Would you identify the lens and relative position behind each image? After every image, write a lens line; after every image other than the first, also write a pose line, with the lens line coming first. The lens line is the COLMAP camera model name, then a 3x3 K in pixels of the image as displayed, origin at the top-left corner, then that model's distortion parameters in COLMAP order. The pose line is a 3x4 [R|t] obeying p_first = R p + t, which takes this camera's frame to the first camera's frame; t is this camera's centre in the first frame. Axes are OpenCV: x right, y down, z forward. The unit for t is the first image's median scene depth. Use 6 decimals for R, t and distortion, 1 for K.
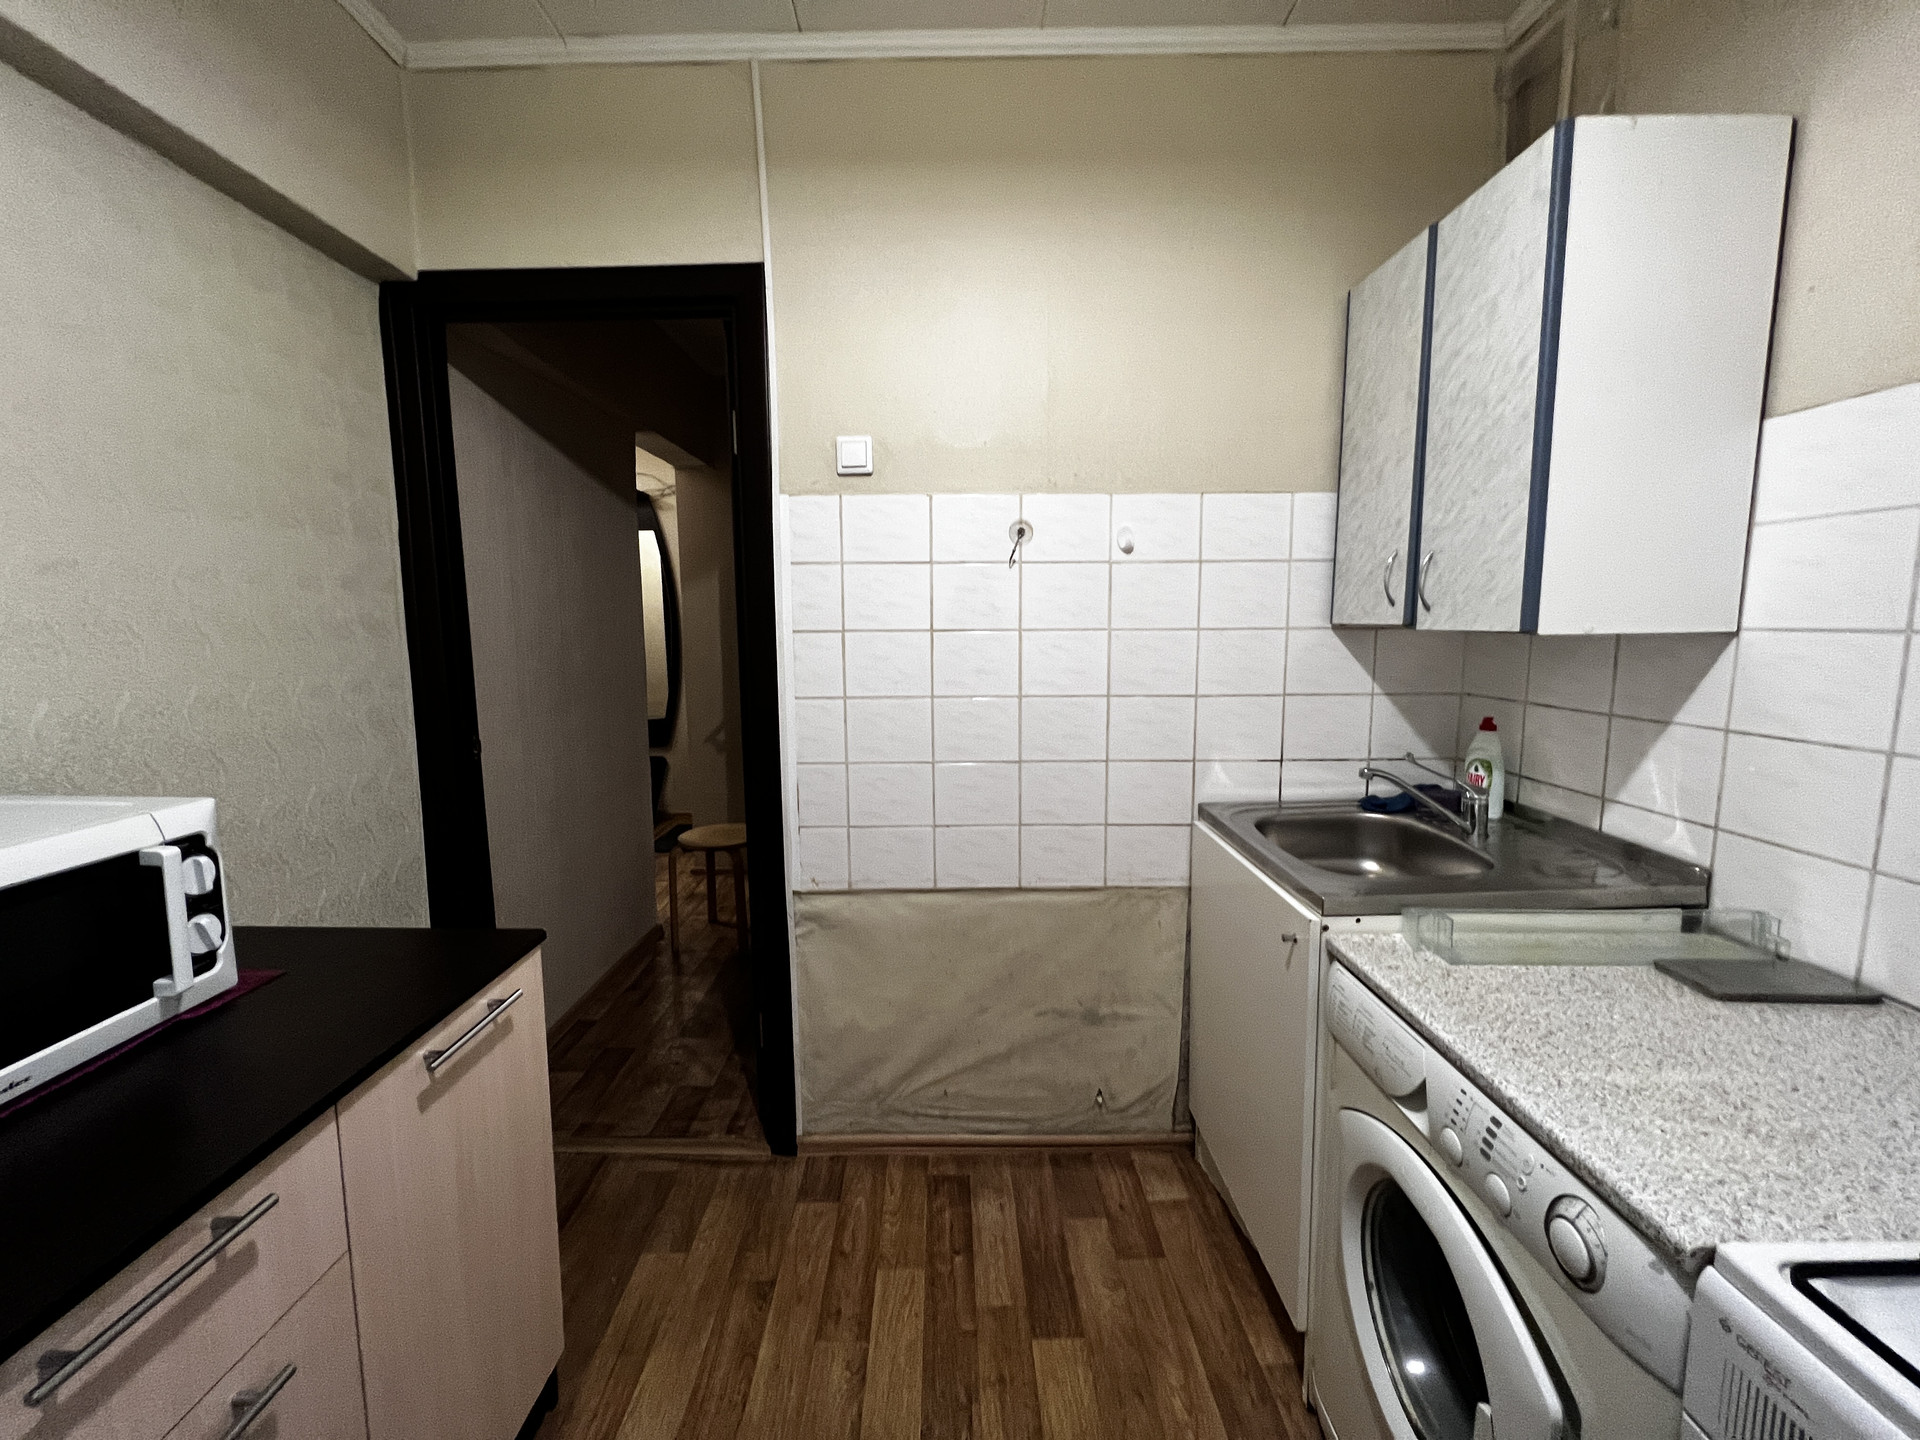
lens RADIAL K [[763.9, 0, 960.0], [0, 763.9, 720.0], [0, 0, 1]] dist [0.001900, -0.000035]
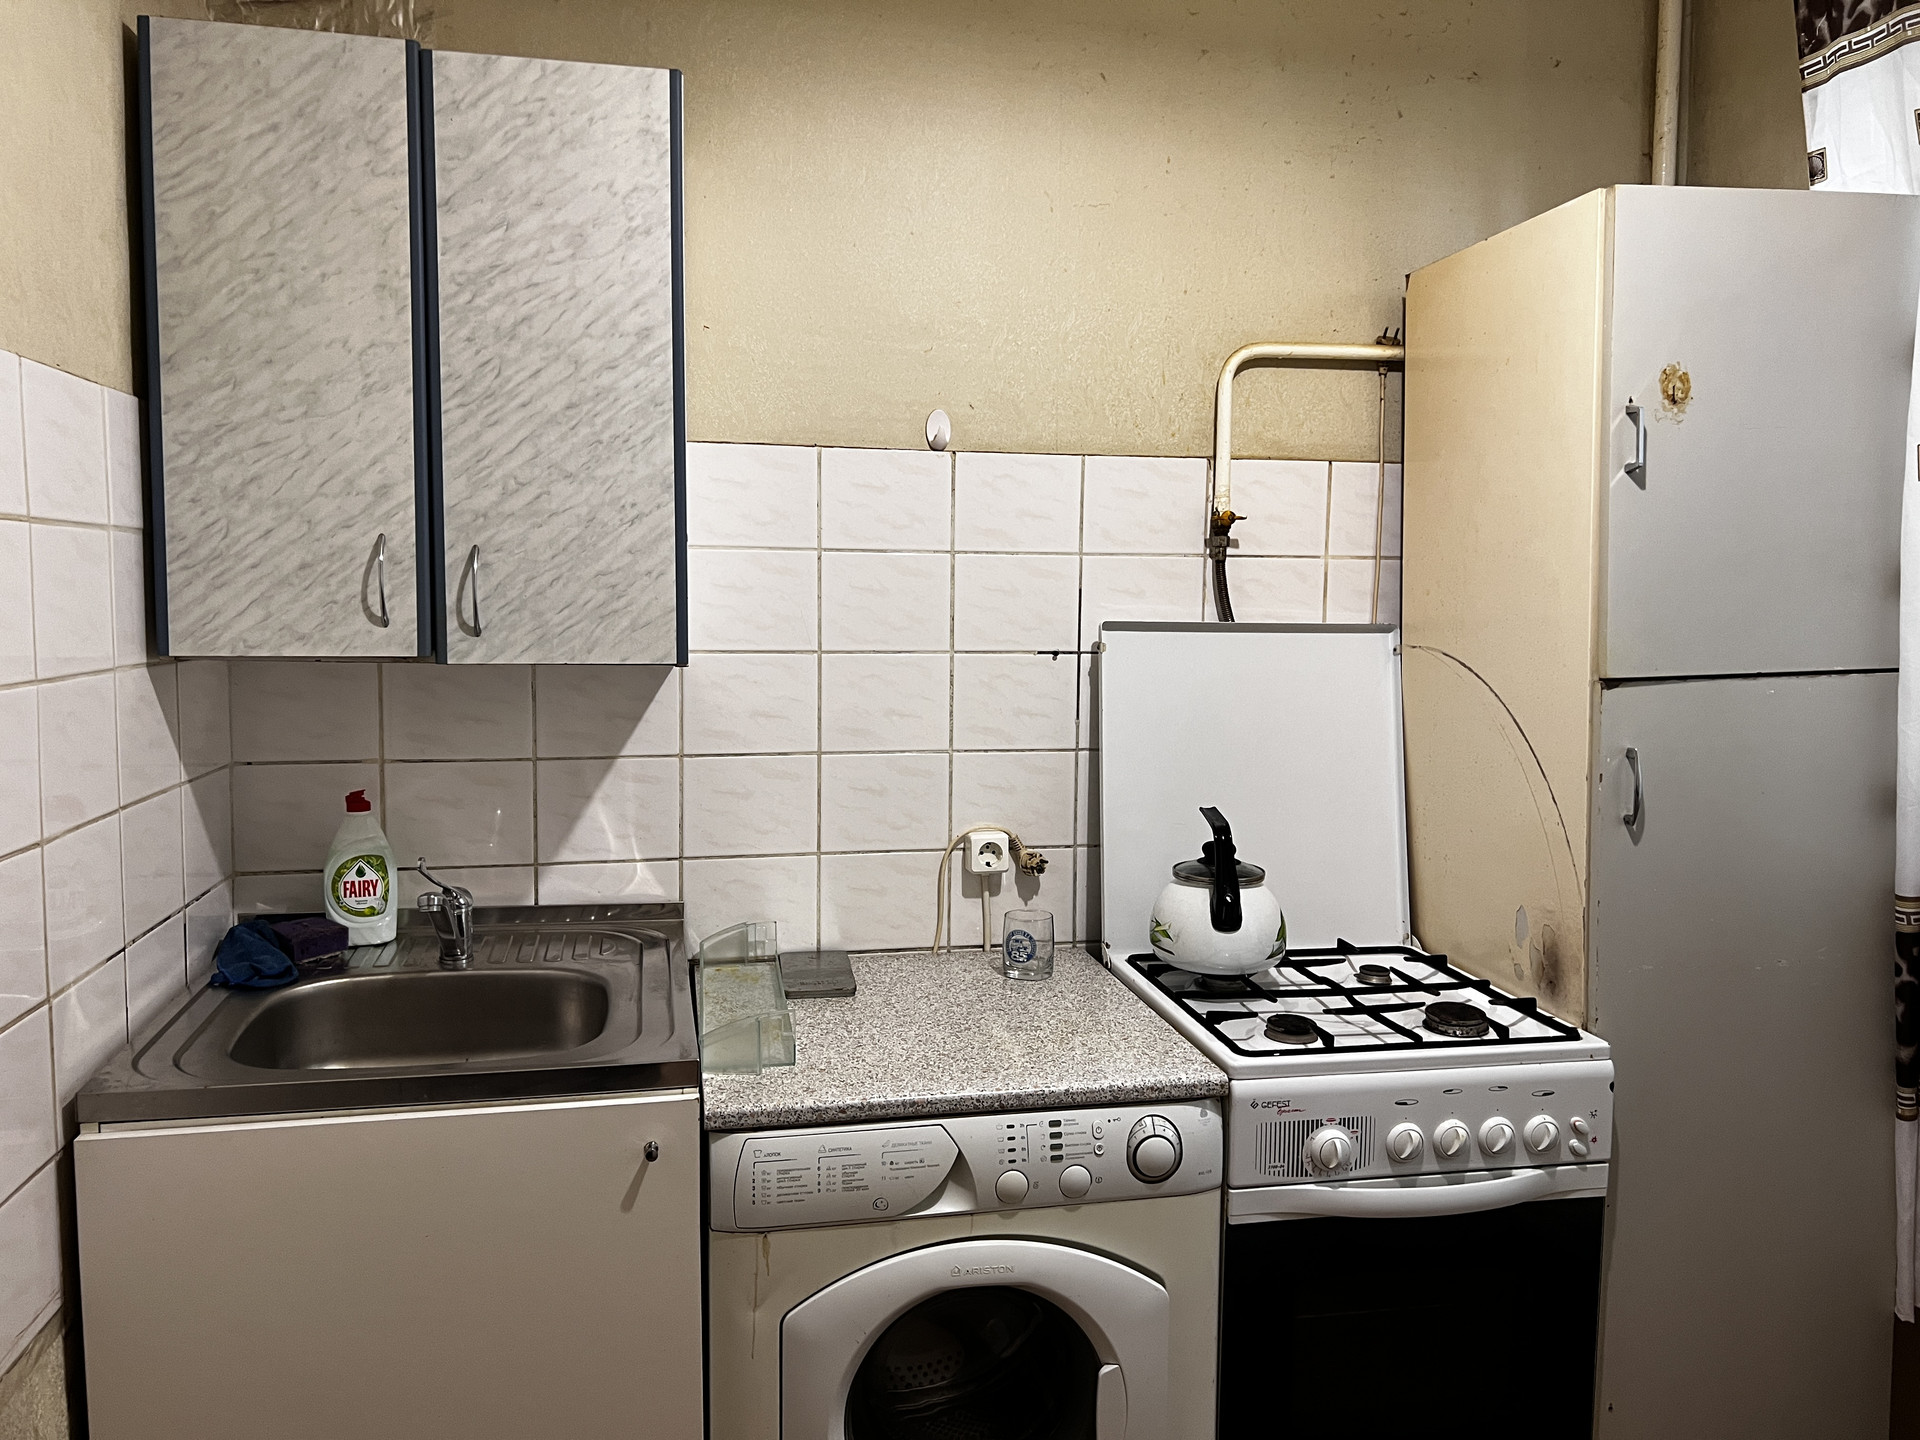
lens RADIAL K [[1422.3, 0, 960.0], [0, 1422.3, 720.0], [0, 0, 1]] dist [0.109492, -0.198635]
pose [[-0.200956, -0.084821, 0.975921, -0.773210], [0.119116, 0.986736, 0.110288, -0.175998], [-0.972331, 0.138411, -0.188187, 0.932288]]
